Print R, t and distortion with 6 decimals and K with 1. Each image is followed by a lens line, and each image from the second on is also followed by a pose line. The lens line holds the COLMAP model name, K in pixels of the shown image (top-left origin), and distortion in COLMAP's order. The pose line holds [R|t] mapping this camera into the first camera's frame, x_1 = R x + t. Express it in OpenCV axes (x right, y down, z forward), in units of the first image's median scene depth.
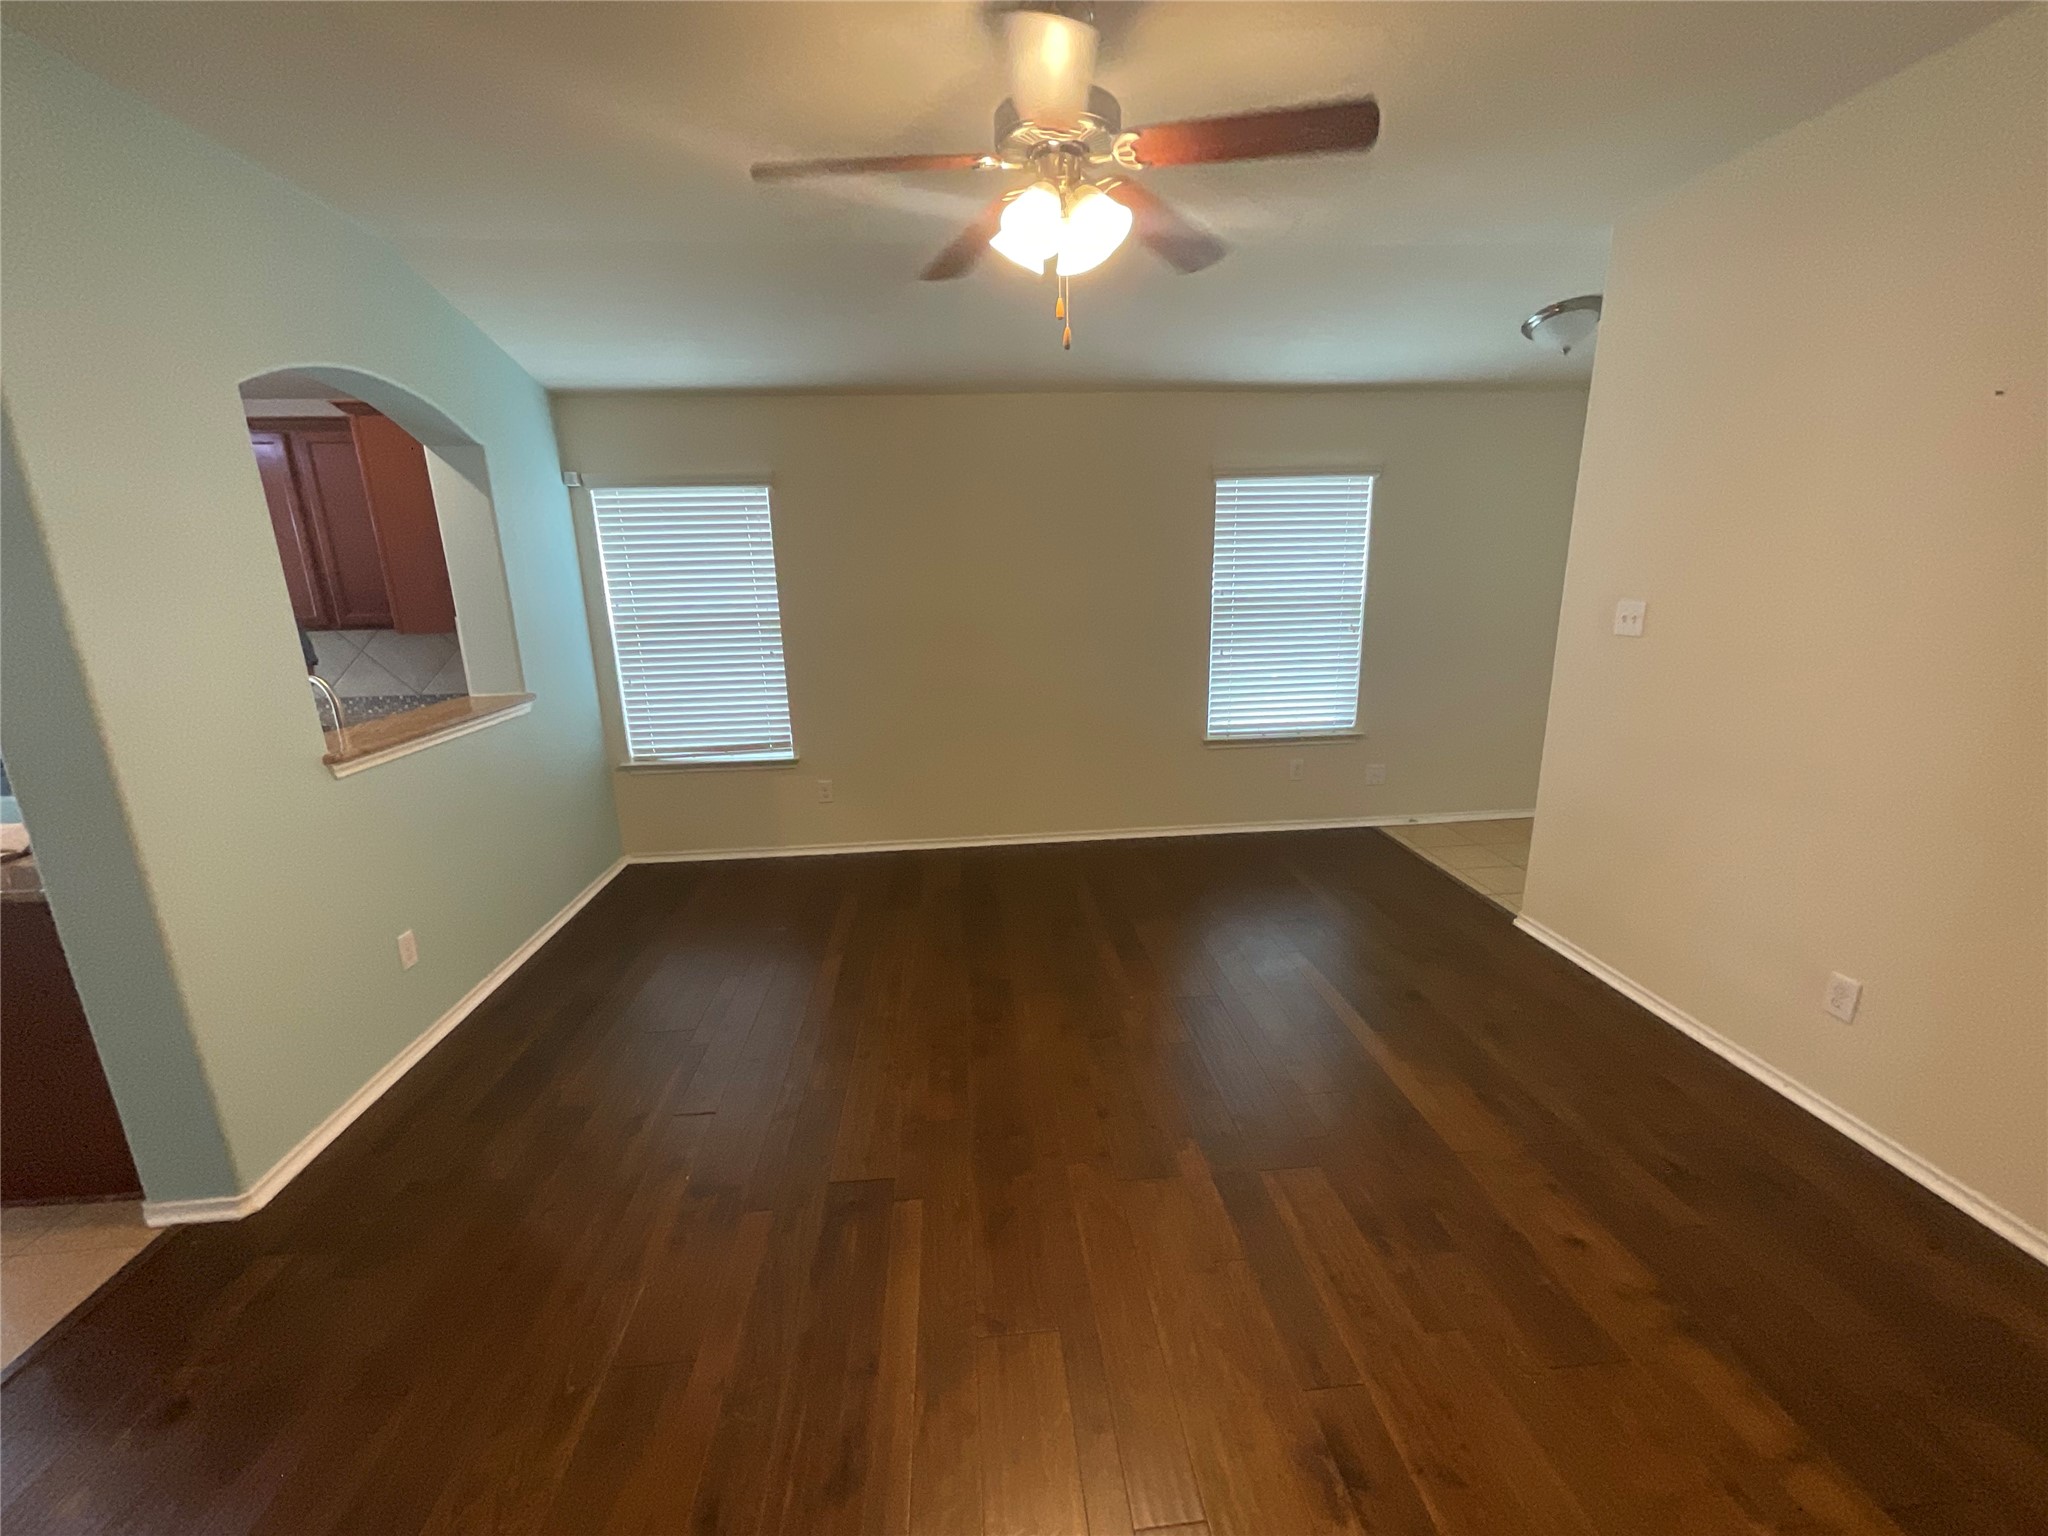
lens RADIAL K [[821.8, 0, 1024.0], [0, 821.8, 768.0], [0, 0, 1]] dist [0.000049, 0.000067]
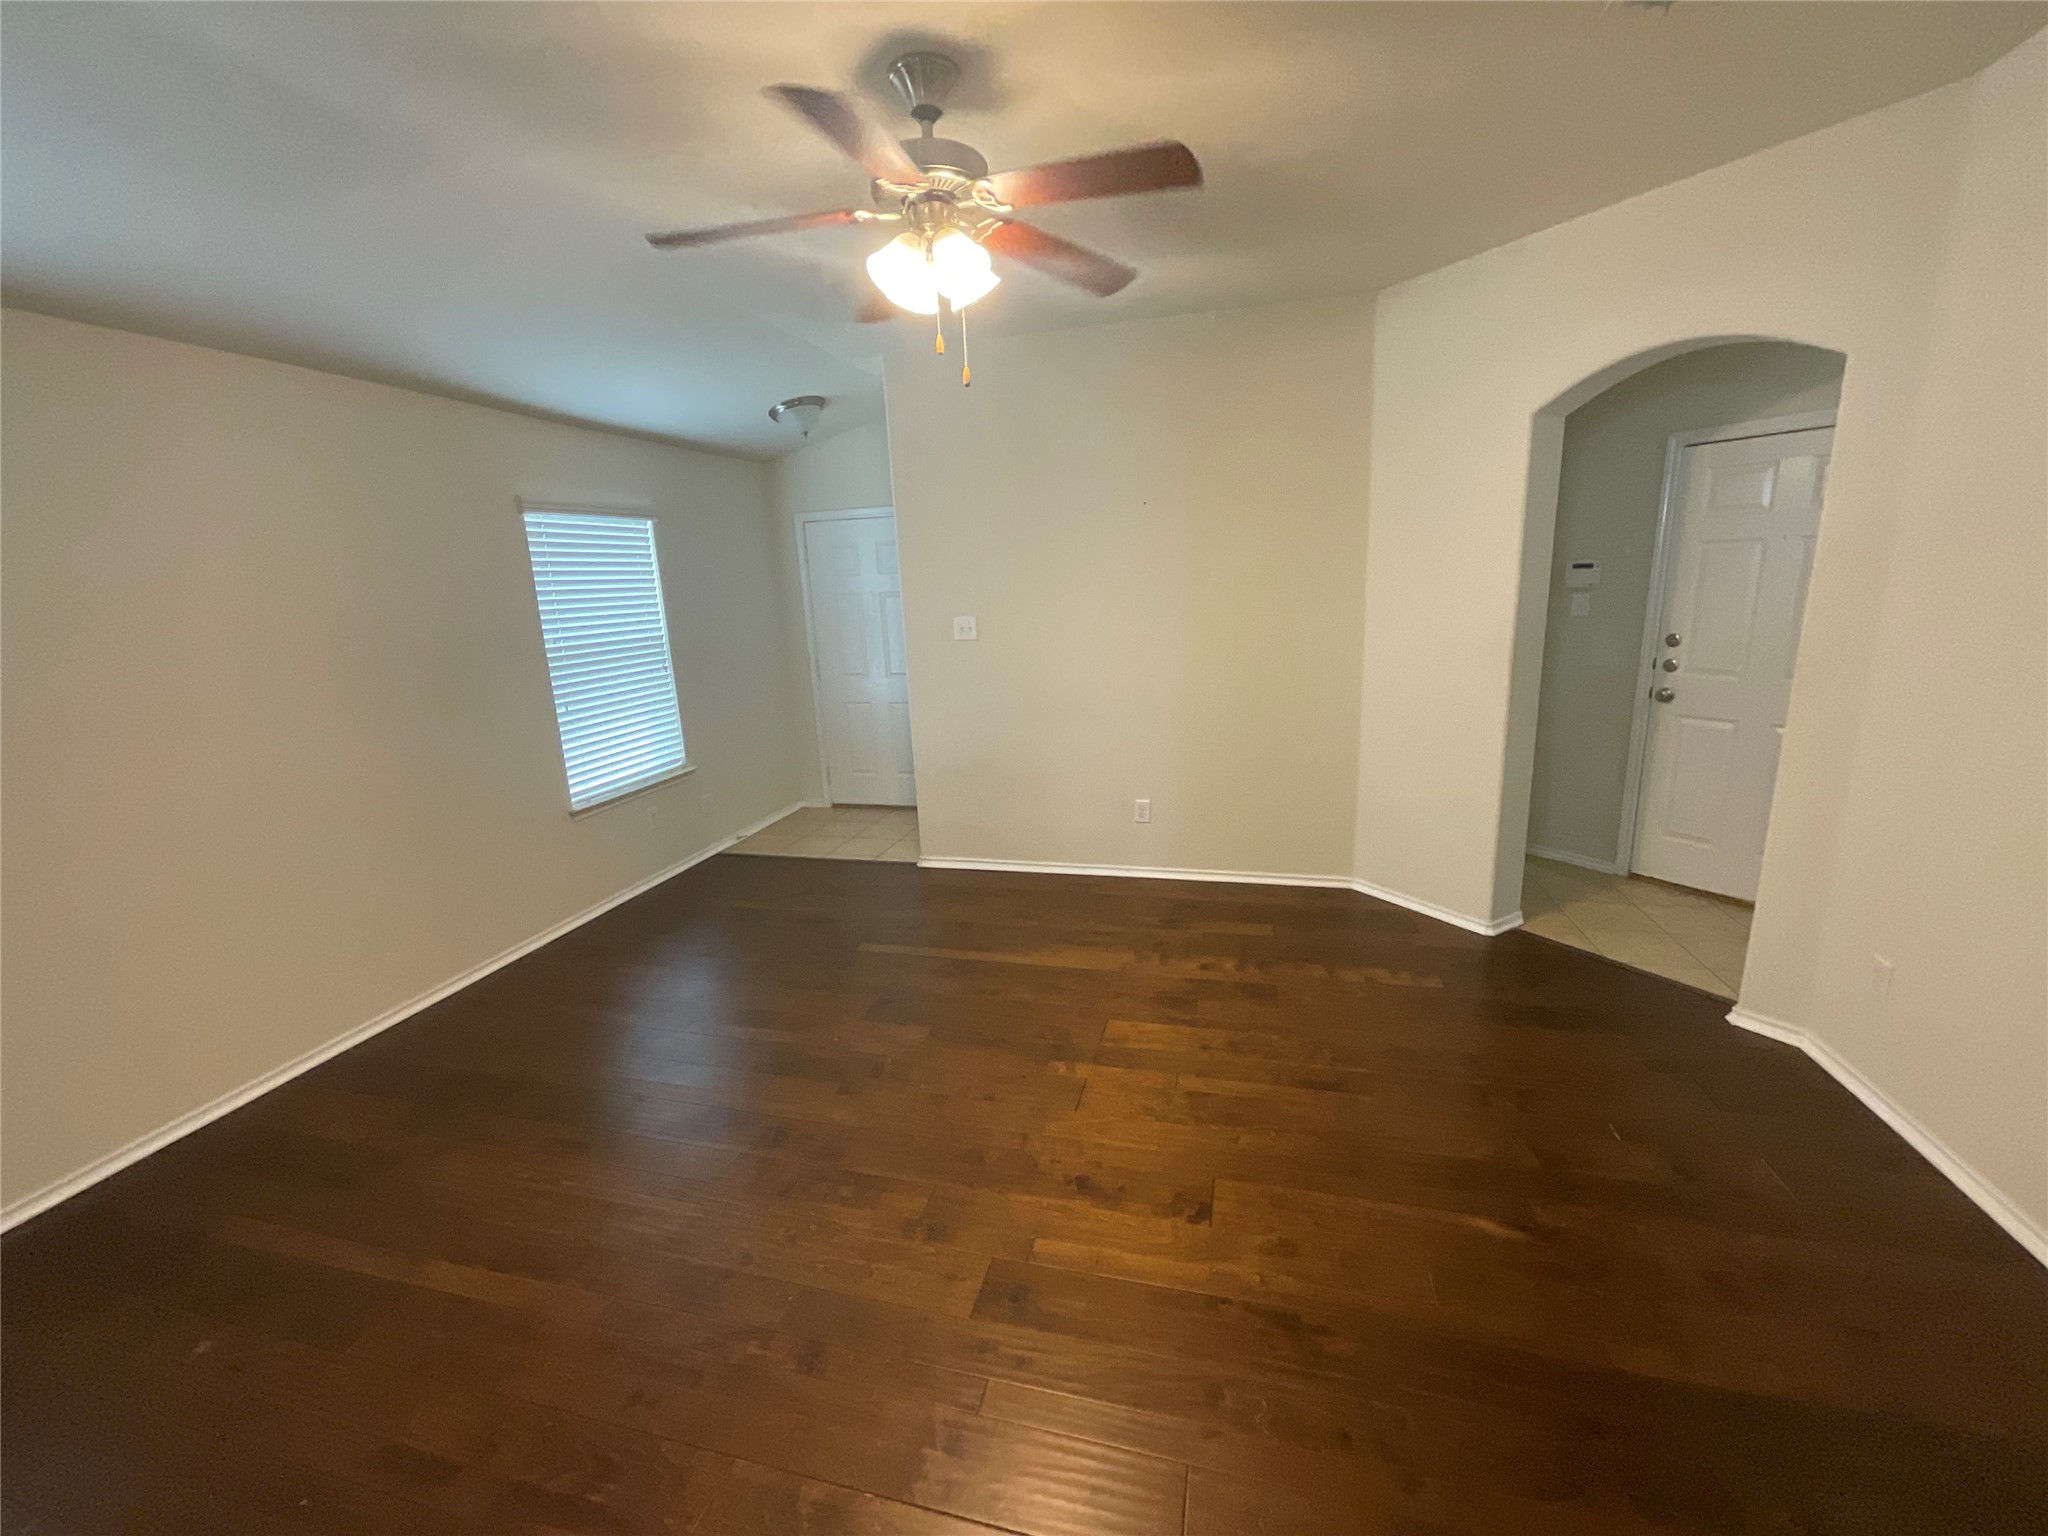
lens RADIAL K [[821.8, 0, 1024.0], [0, 821.8, 768.0], [0, 0, 1]] dist [0.000049, 0.000067]
pose [[0.350556, -0.202087, 0.914479, -0.411557], [0.263570, 0.958264, 0.110726, -0.050255], [-0.898689, 0.202213, 0.389190, 0.245288]]
